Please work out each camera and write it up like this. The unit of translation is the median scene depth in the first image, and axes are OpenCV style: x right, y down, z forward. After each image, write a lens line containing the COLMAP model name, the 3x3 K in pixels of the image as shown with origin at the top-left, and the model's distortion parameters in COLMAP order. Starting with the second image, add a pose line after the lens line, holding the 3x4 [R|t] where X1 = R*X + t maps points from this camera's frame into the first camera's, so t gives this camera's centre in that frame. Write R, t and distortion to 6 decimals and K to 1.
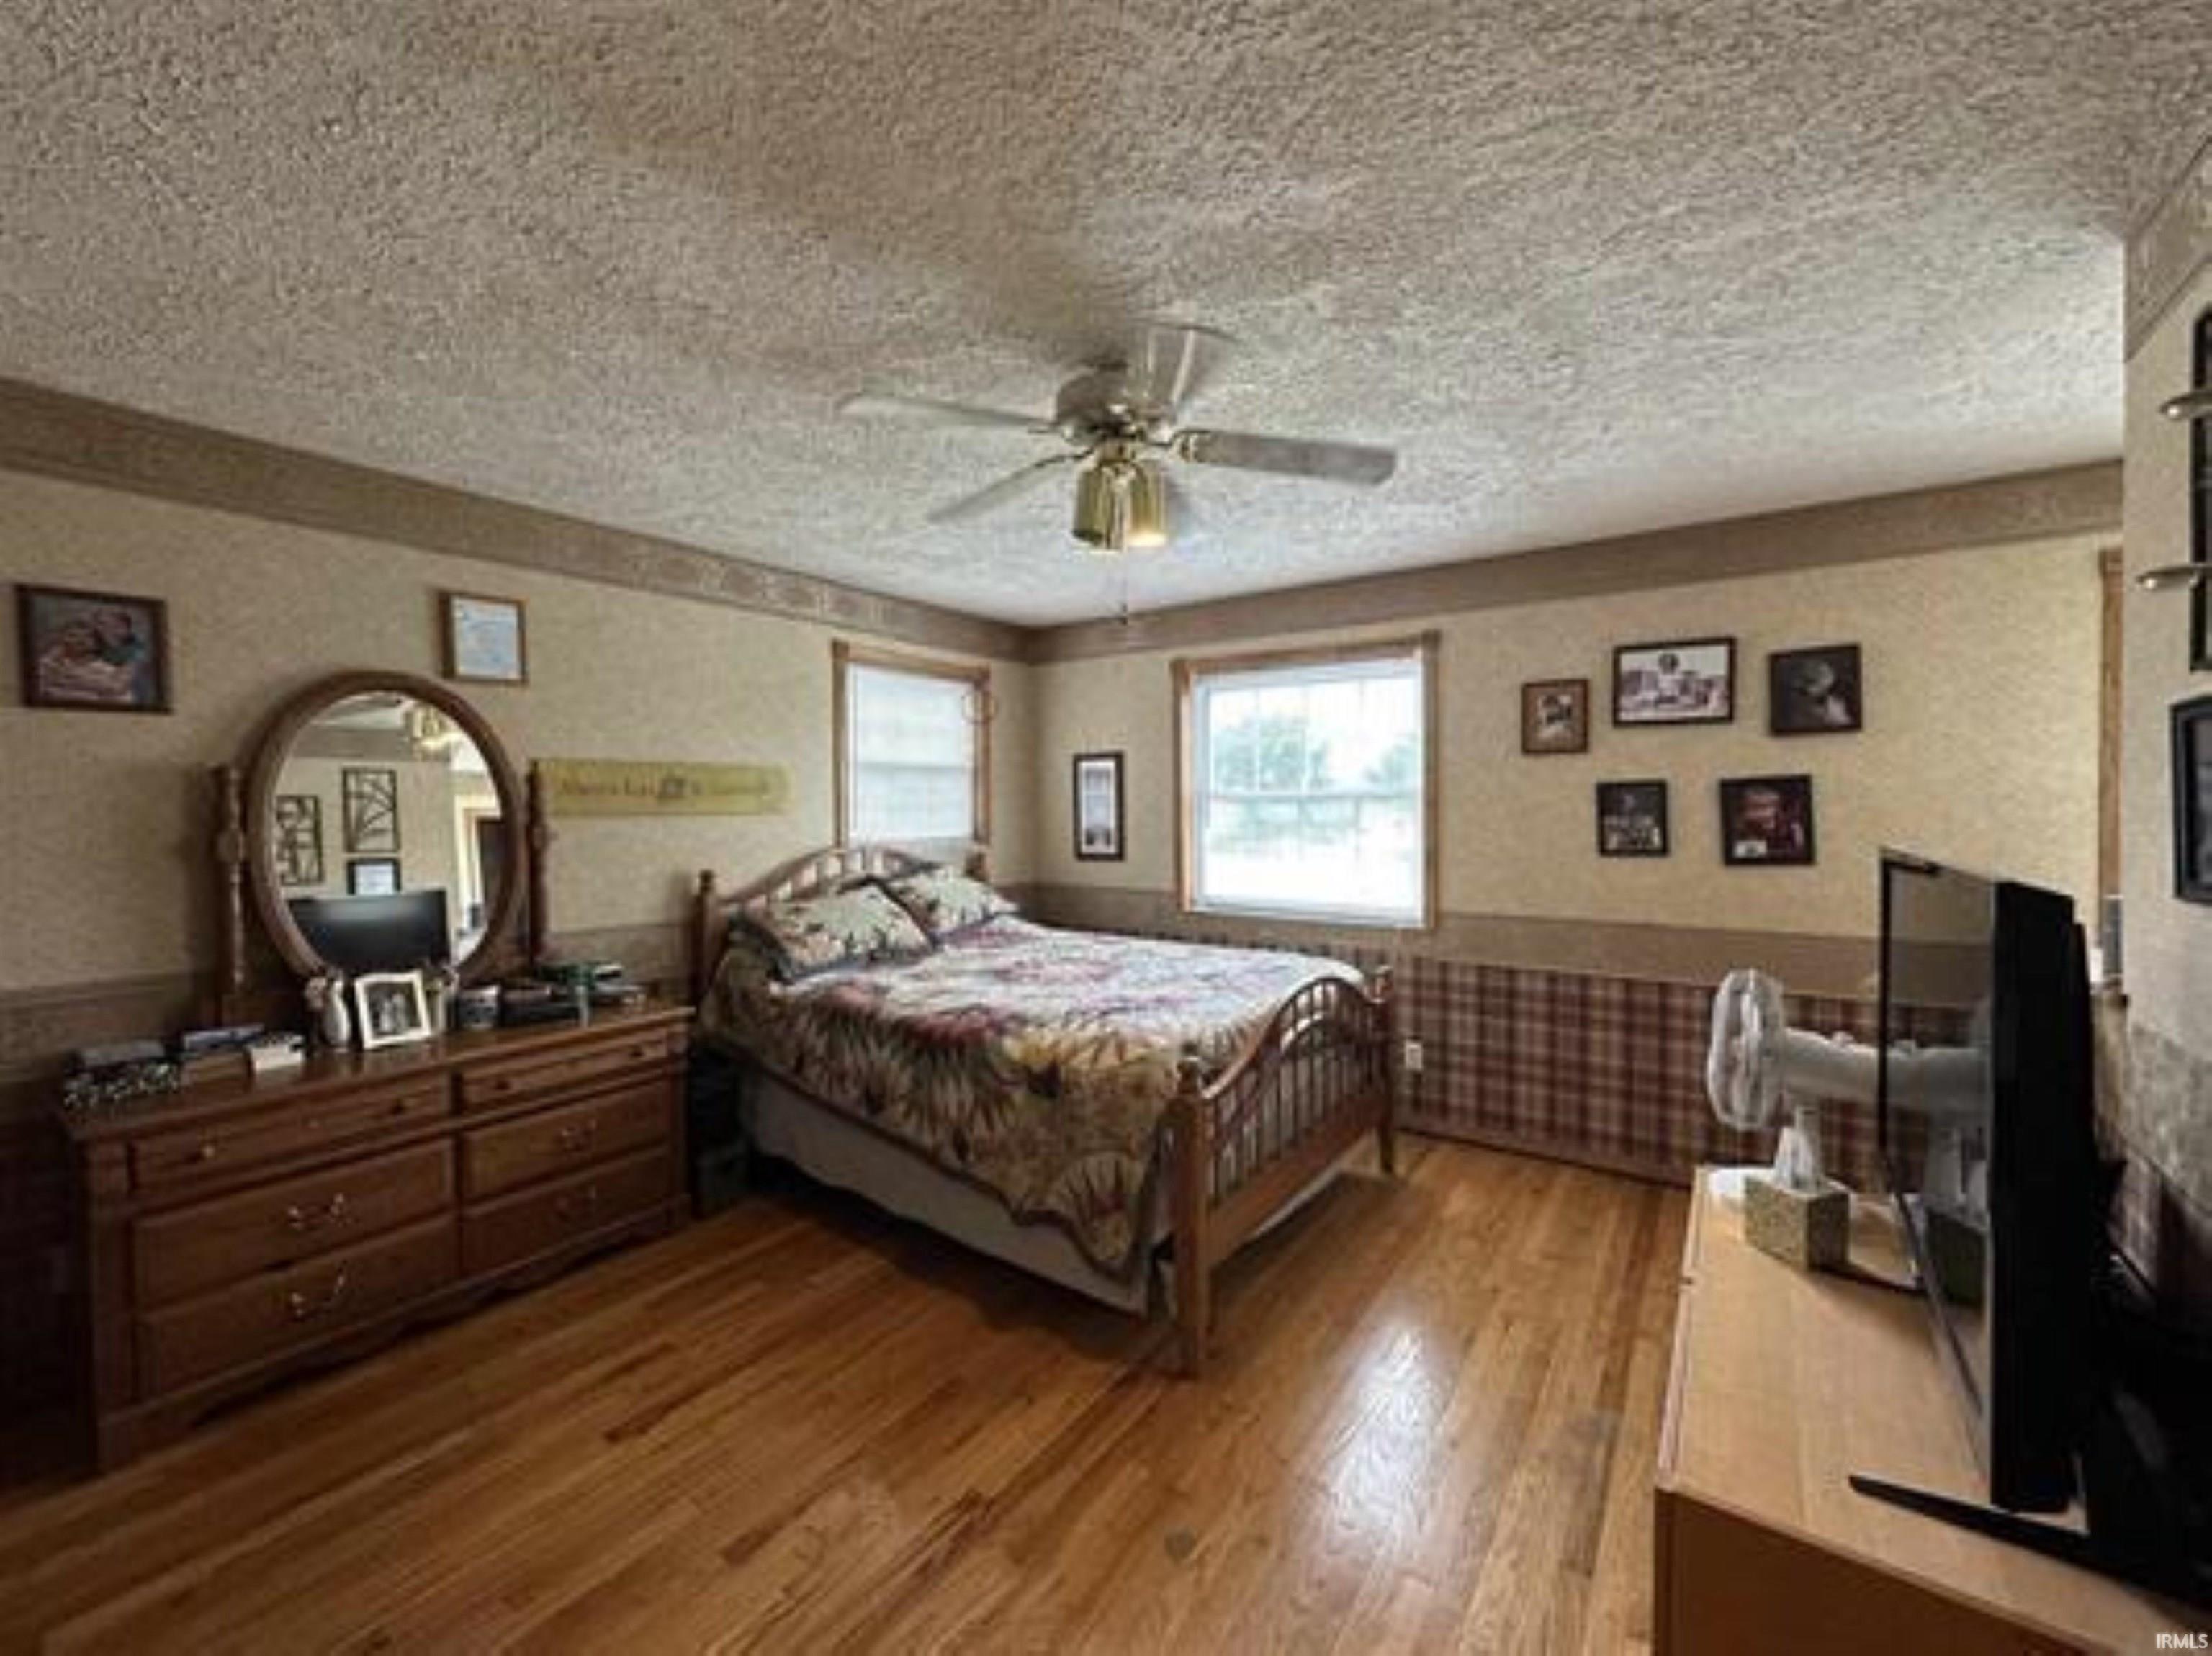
lens RADIAL K [[882.0, 0, 1100.5], [0, 882.0, 825.5], [0, 0, 1]] dist [0.002327, 0.000222]
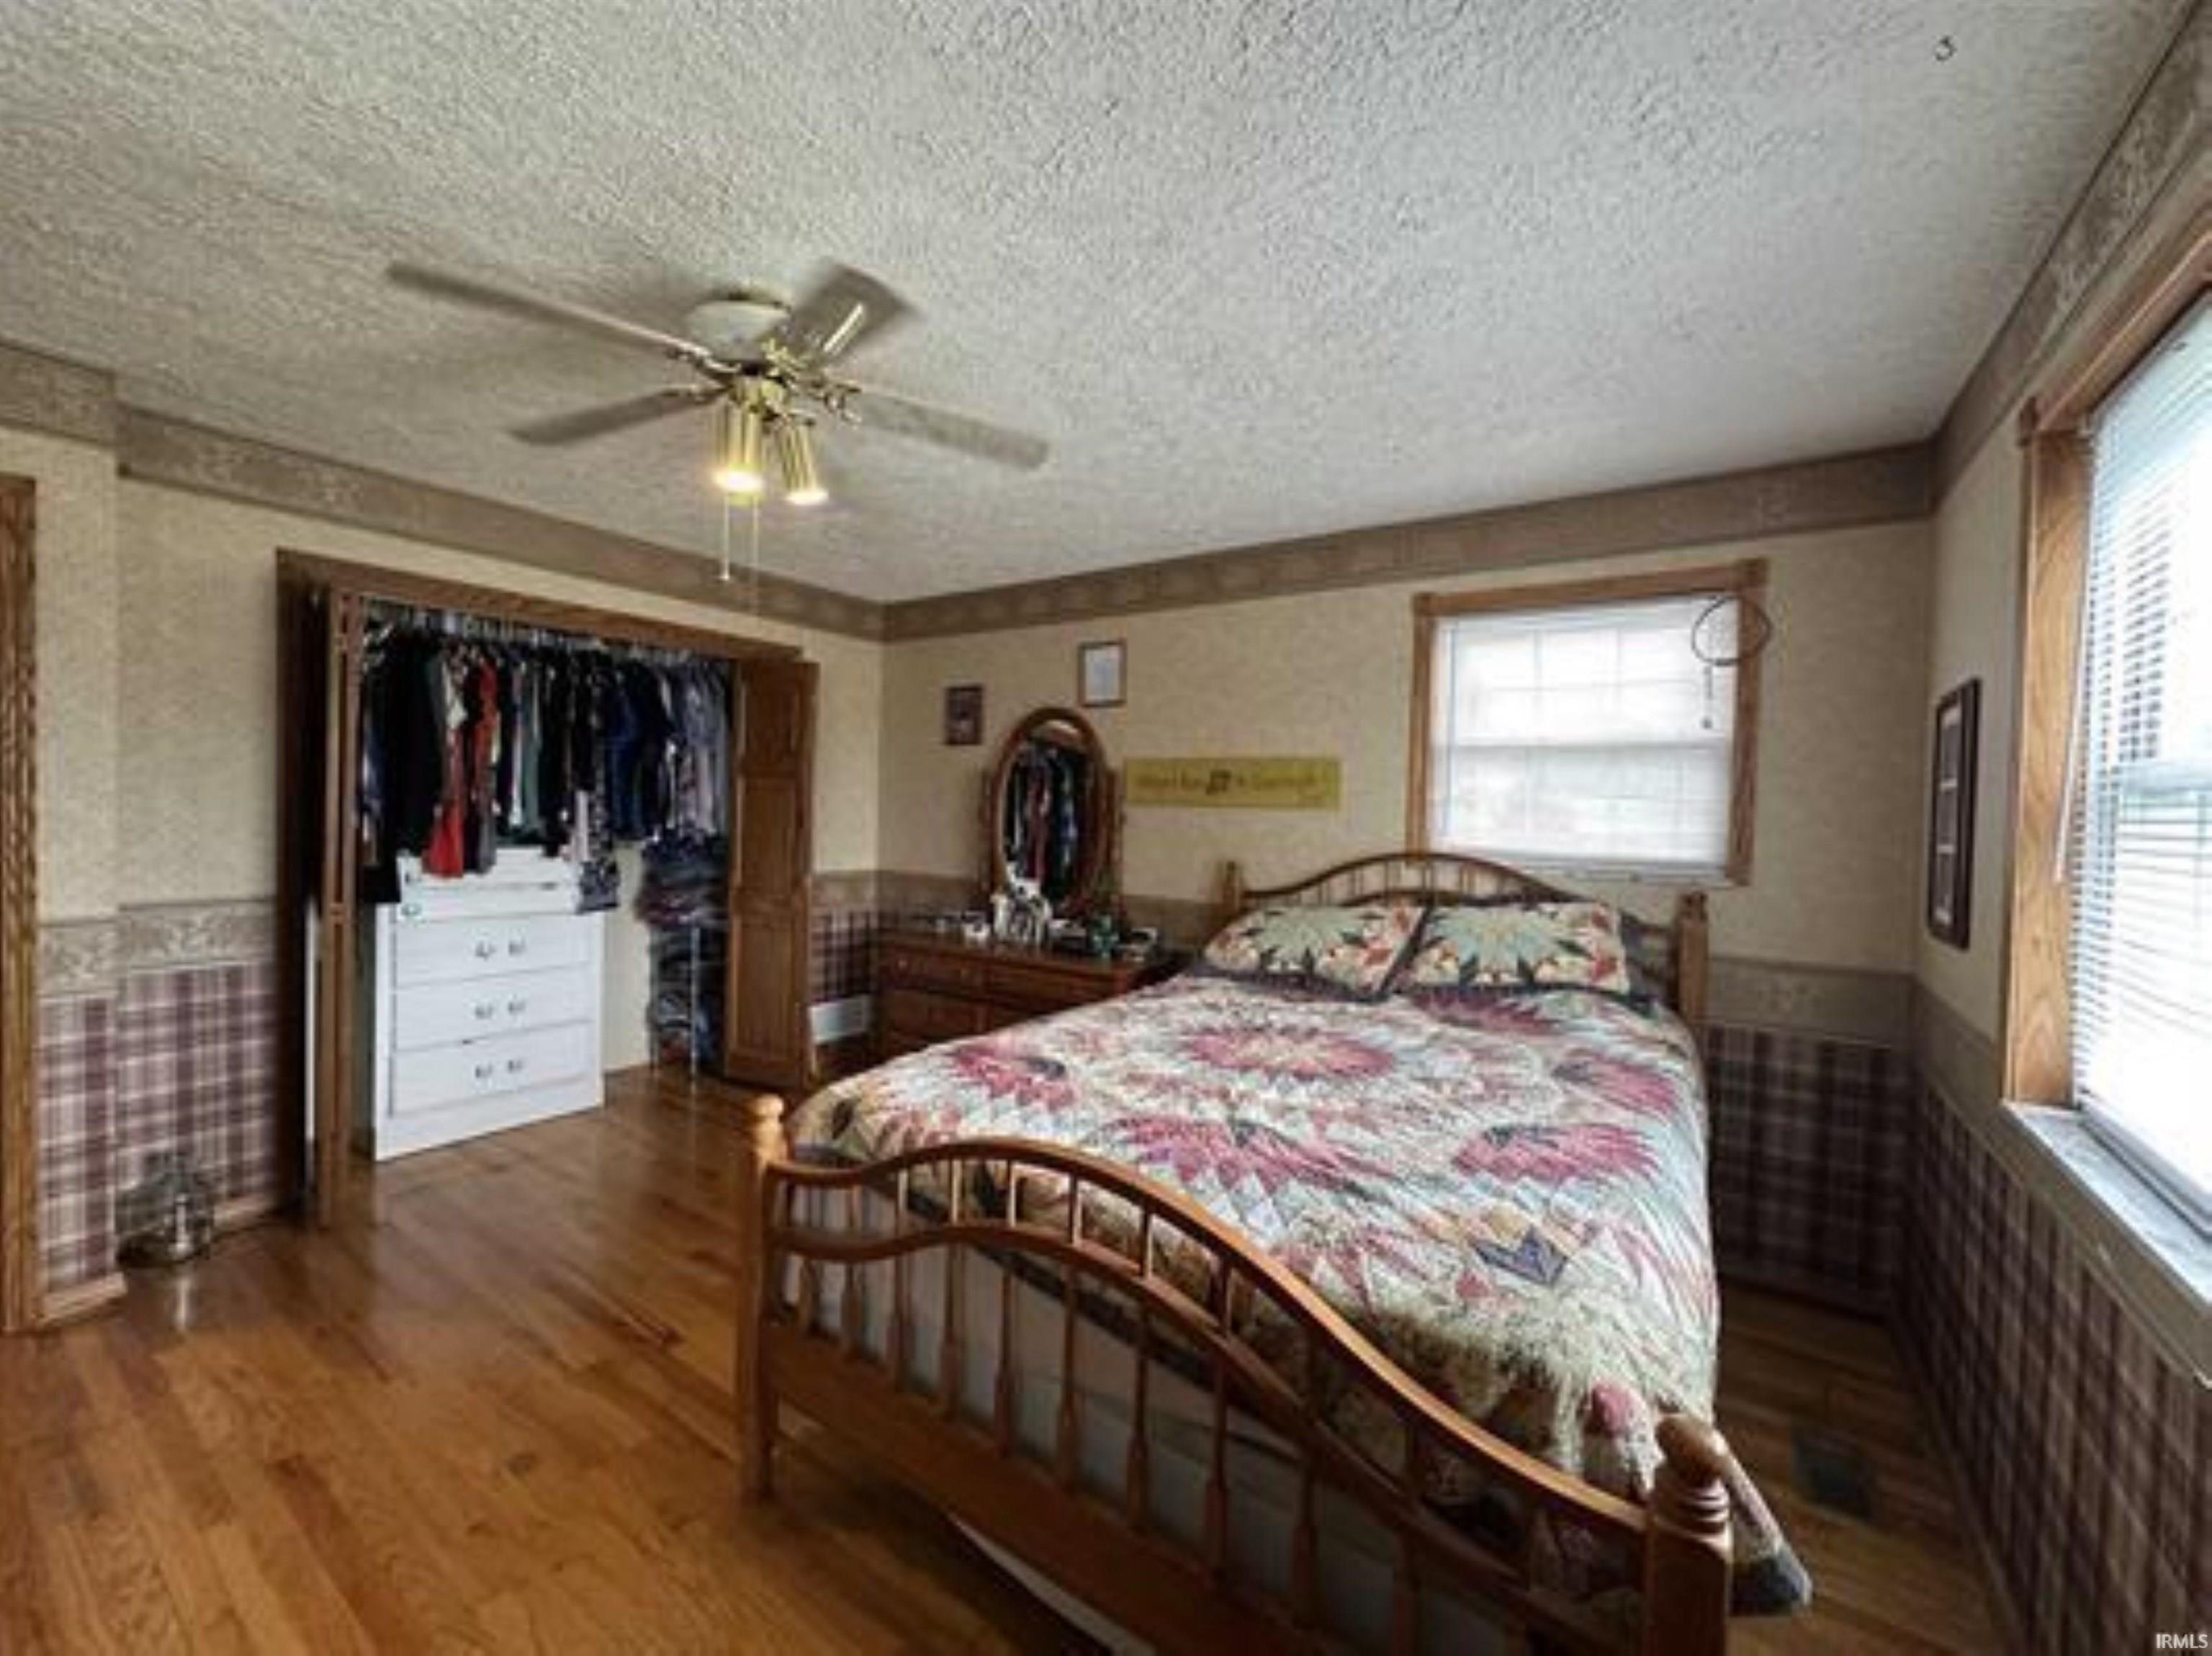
lens RADIAL K [[882.0, 0, 1100.5], [0, 882.0, 825.5], [0, 0, 1]] dist [0.002327, 0.000222]
pose [[0.022278, 0.031050, -0.999270, 0.570235], [-0.047913, 0.998402, 0.029954, -0.013310], [0.998603, 0.047211, 0.023730, 0.807828]]
